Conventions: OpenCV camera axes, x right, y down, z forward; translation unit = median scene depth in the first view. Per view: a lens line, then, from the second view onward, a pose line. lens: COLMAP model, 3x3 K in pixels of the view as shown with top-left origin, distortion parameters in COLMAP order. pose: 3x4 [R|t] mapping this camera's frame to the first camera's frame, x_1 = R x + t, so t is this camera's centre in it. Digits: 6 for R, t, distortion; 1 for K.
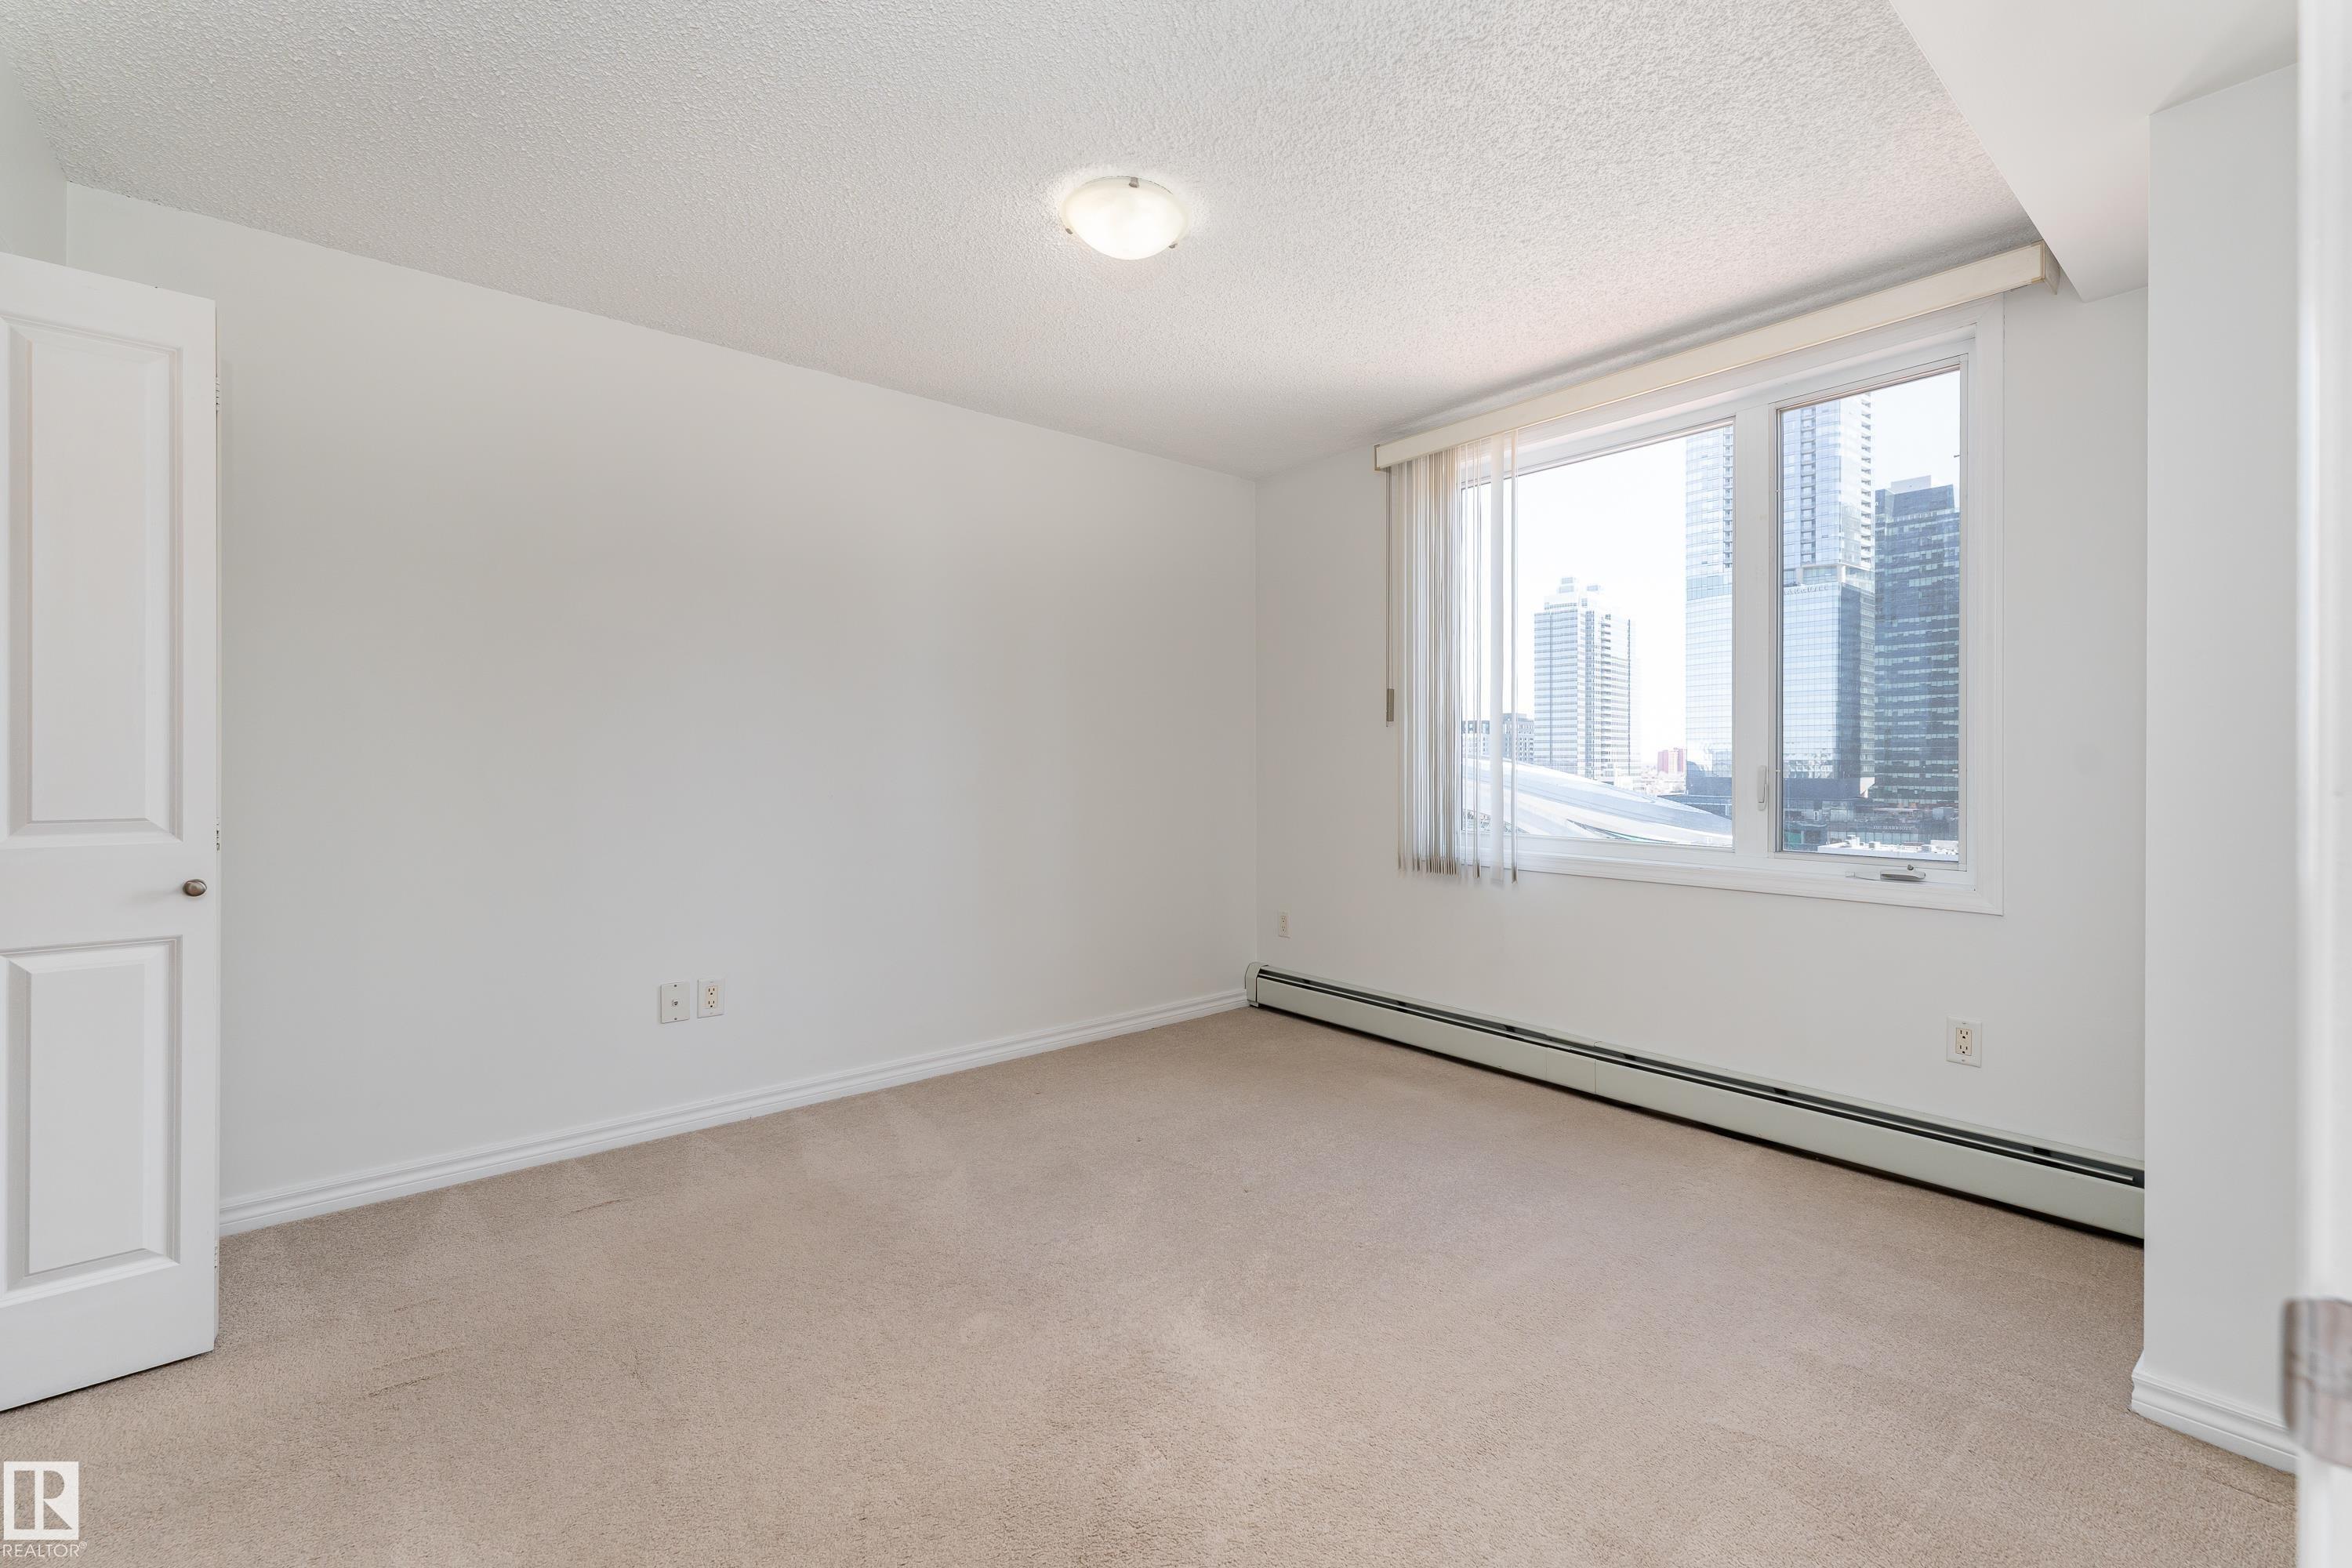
lens RADIAL K [[1012.7, 0, 1239.3], [0, 1012.7, 770.2], [0, 0, 1]] dist [0.000056, -0.000024]
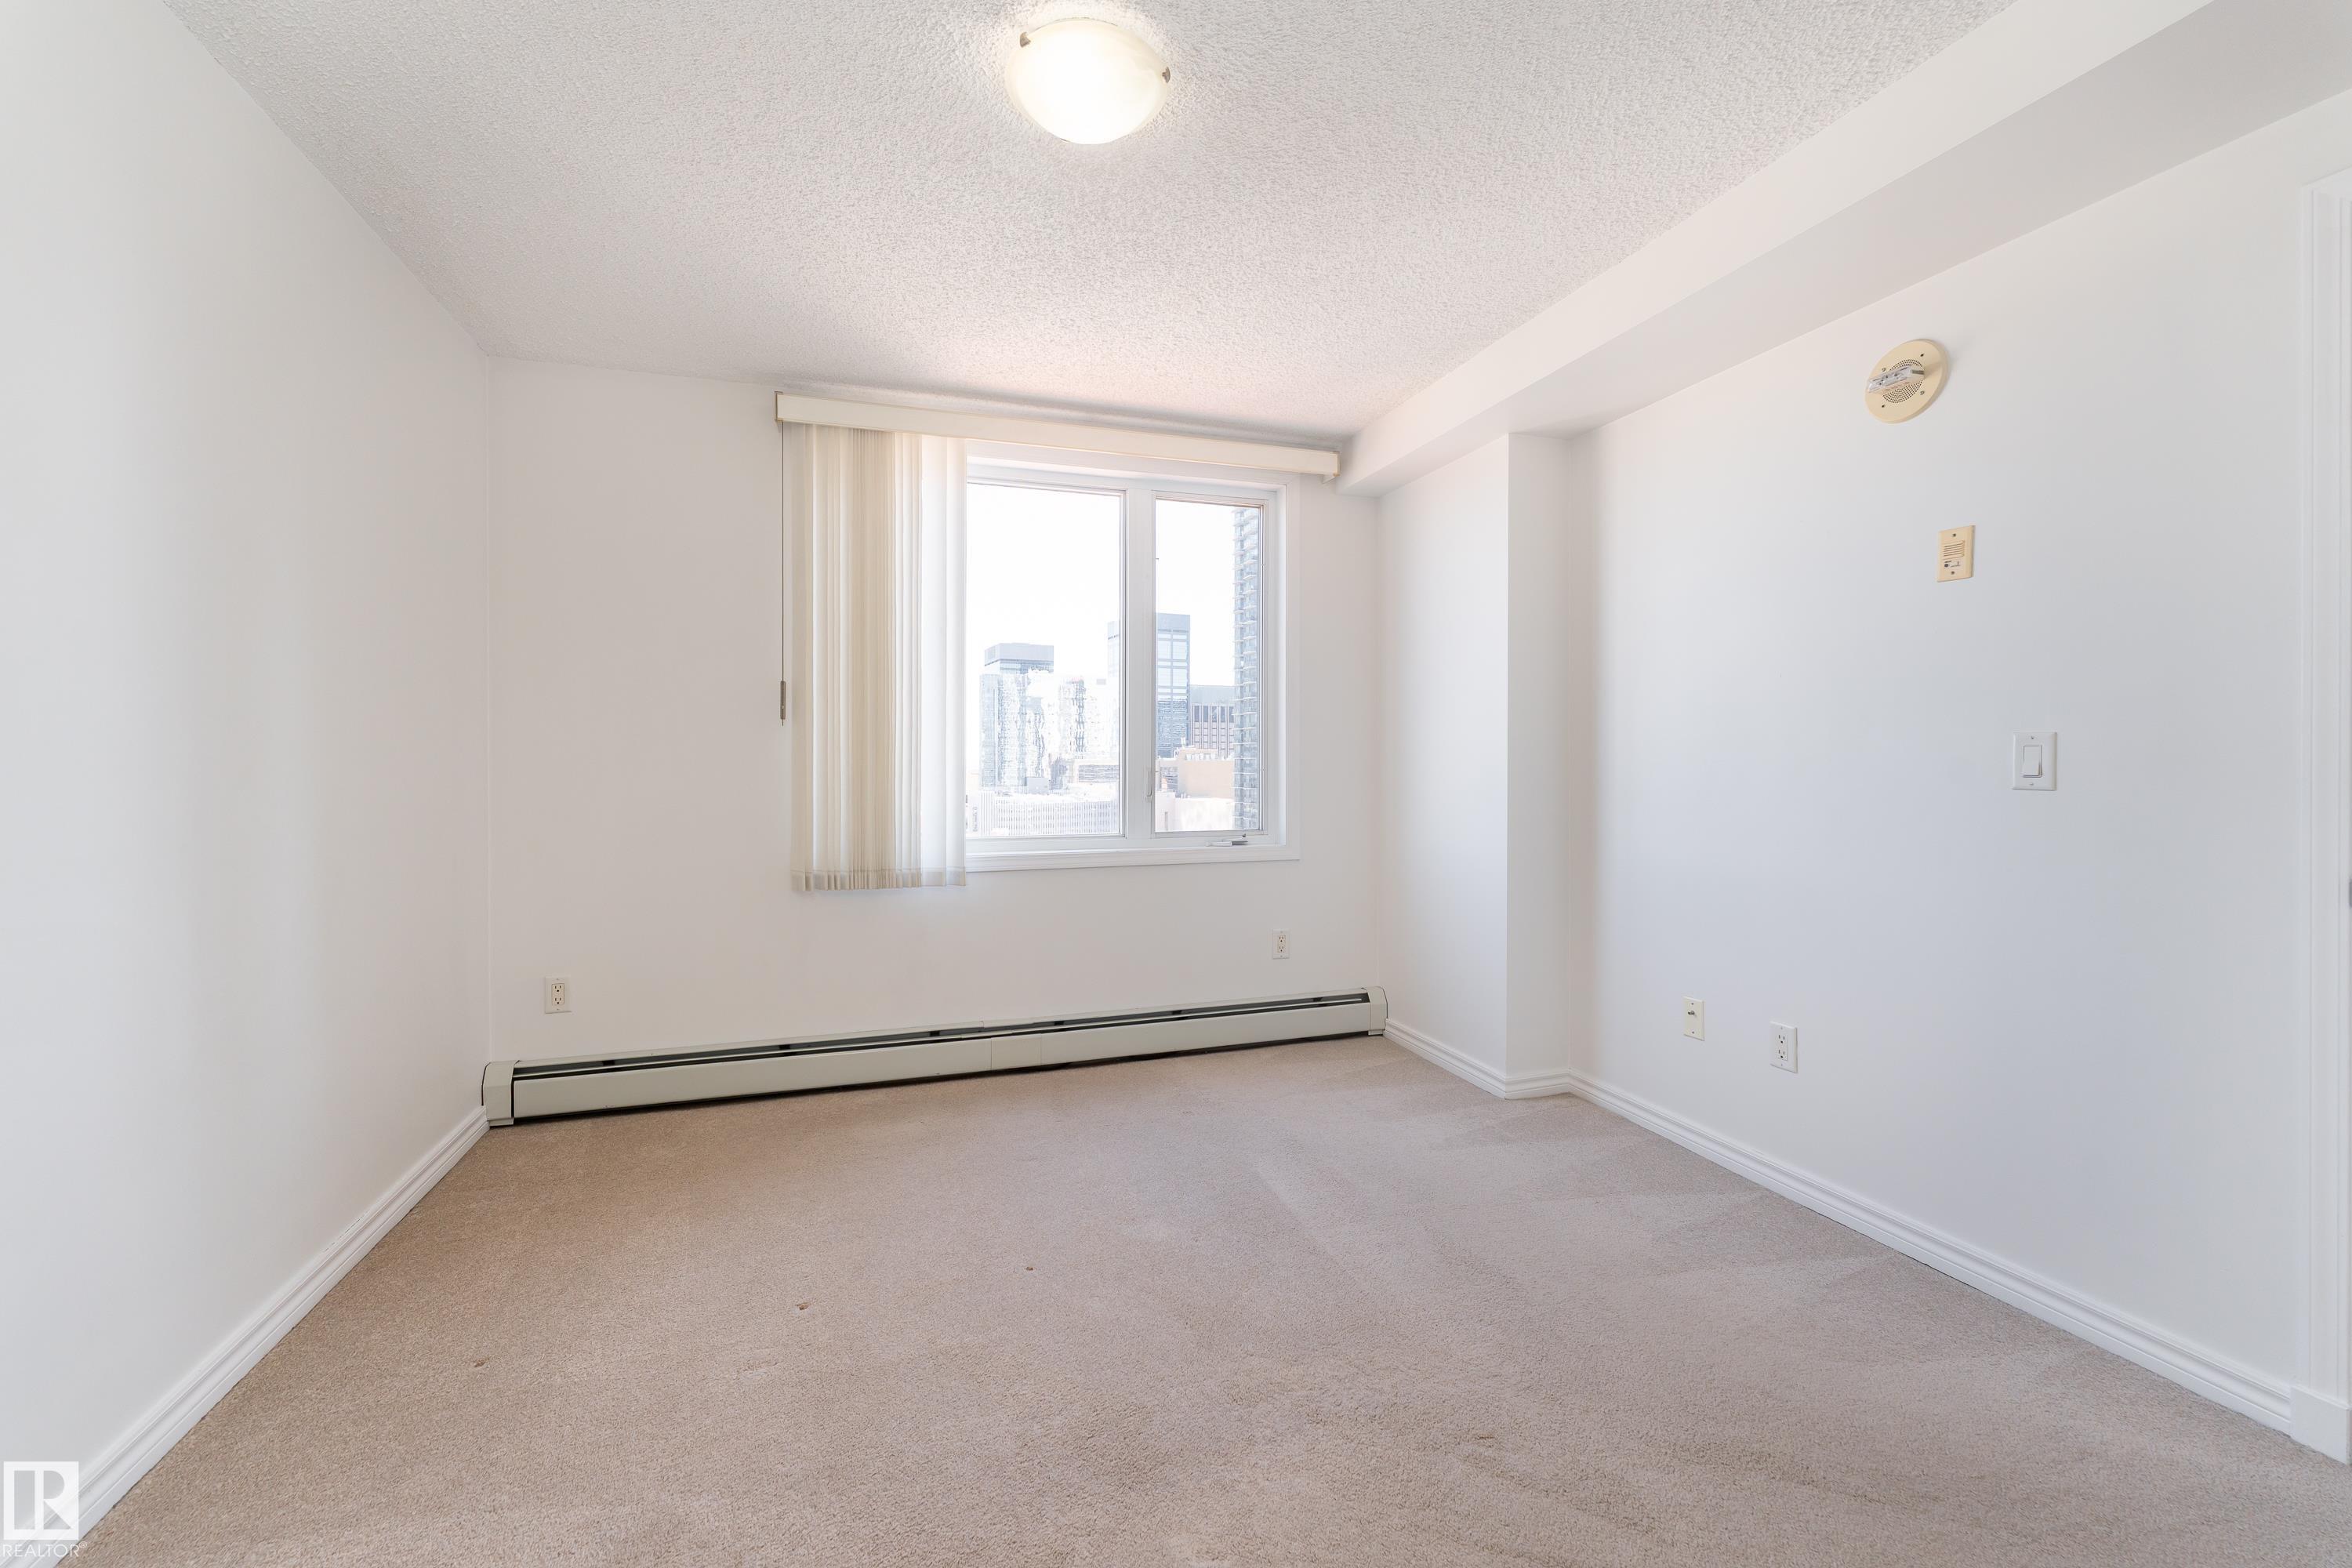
lens RADIAL K [[970.0, 0, 1131.7], [0, 970.0, 775.3], [0, 0, 1]] dist [0.001056, 0.000182]
pose [[0.398405, -0.014418, 0.917096, -0.604504], [0.014102, 0.999855, 0.009593, -0.006506], [-0.917101, 0.009111, 0.398551, 0.503740]]
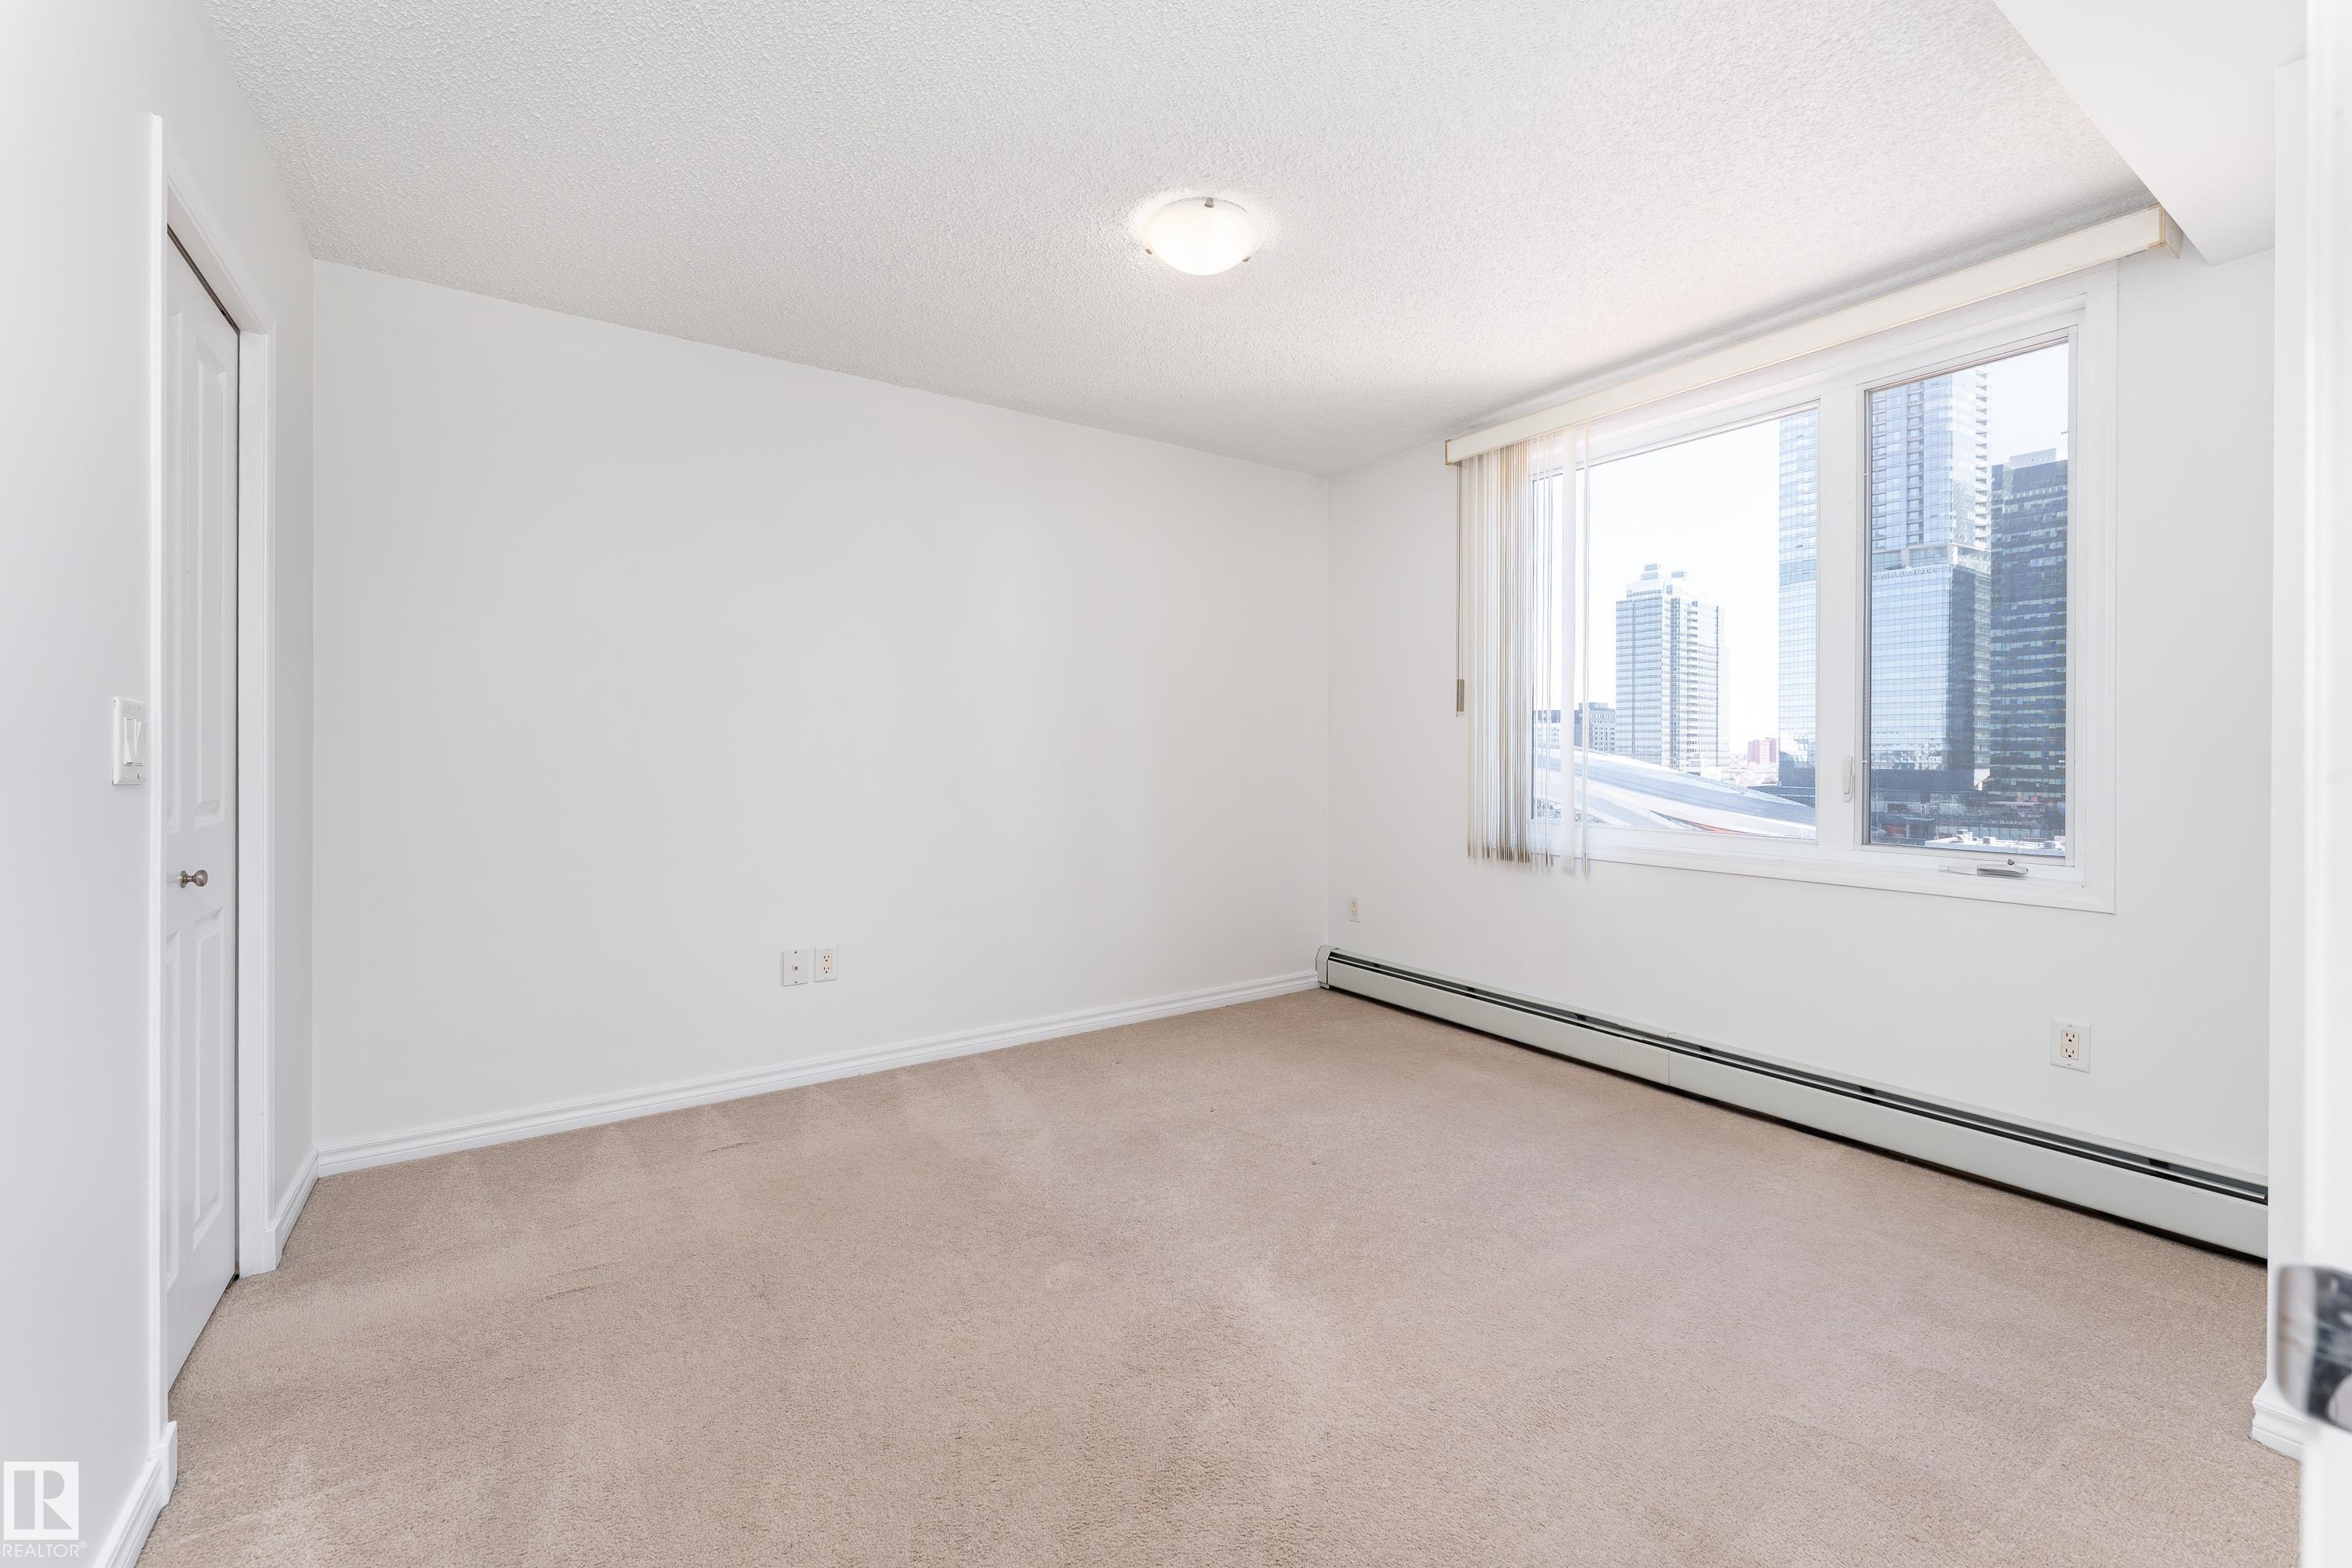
lens RADIAL K [[984.3, 0, 1197.1], [0, 984.3, 758.8], [0, 0, 1]] dist [-0.001681, 0.000307]
pose [[0.992951, 0.003216, -0.118482, 0.004879], [-0.003250, 0.999995, -0.000094, 0.000396], [0.118482, 0.000478, 0.992956, -0.015186]]
